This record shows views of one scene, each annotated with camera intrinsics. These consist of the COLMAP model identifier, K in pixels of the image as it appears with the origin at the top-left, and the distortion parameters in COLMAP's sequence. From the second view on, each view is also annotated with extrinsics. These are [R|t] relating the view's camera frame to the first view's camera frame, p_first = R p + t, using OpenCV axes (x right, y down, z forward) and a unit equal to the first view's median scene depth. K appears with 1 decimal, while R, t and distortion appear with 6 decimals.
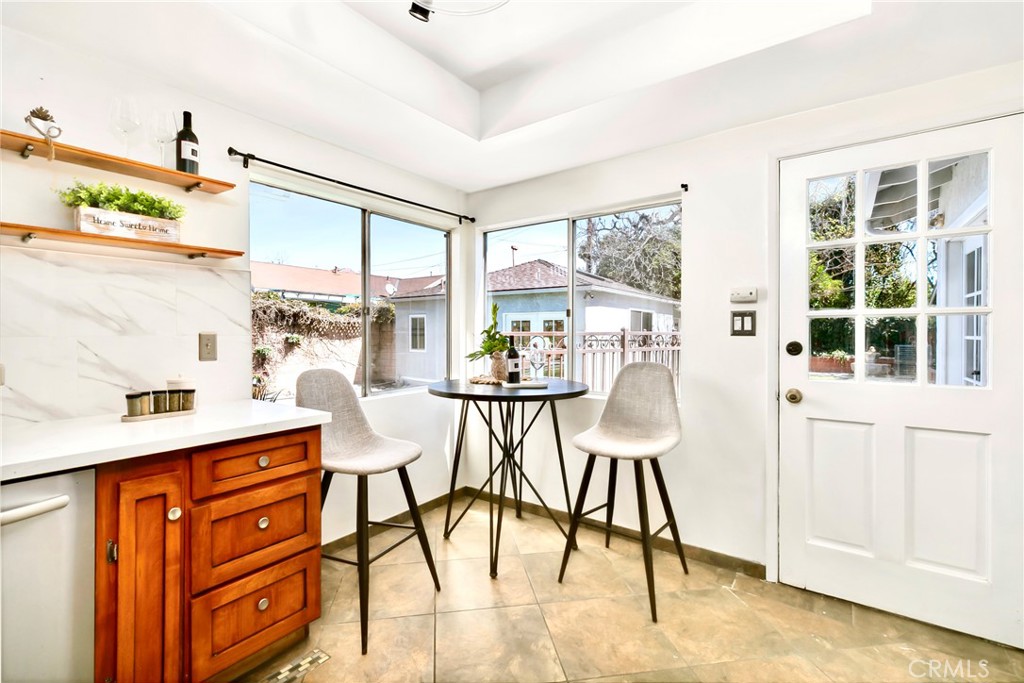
lens RADIAL K [[456.7, 0, 517.1], [0, 456.7, 336.2], [0, 0, 1]] dist [0.003885, -0.000166]
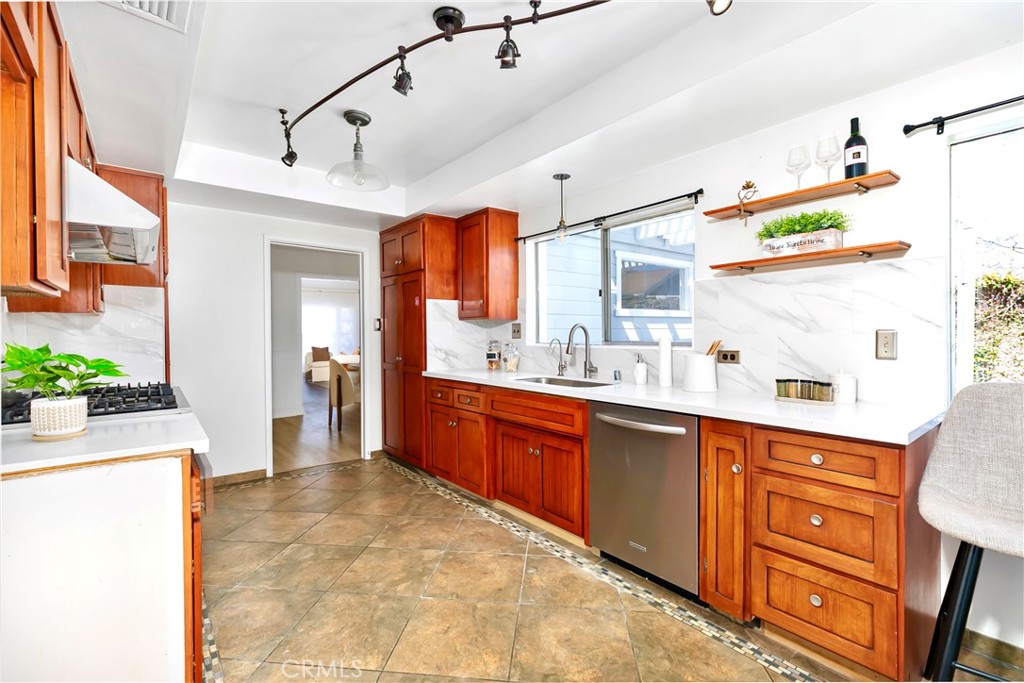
lens RADIAL K [[456.7, 0, 517.2], [0, 456.7, 336.5], [0, 0, 1]] dist [0.003885, -0.000166]
pose [[-0.255150, 0.008990, -0.966860, 0.550601], [-0.002570, 0.999947, 0.009976, -0.002189], [0.966898, 0.005031, -0.255113, 0.589725]]
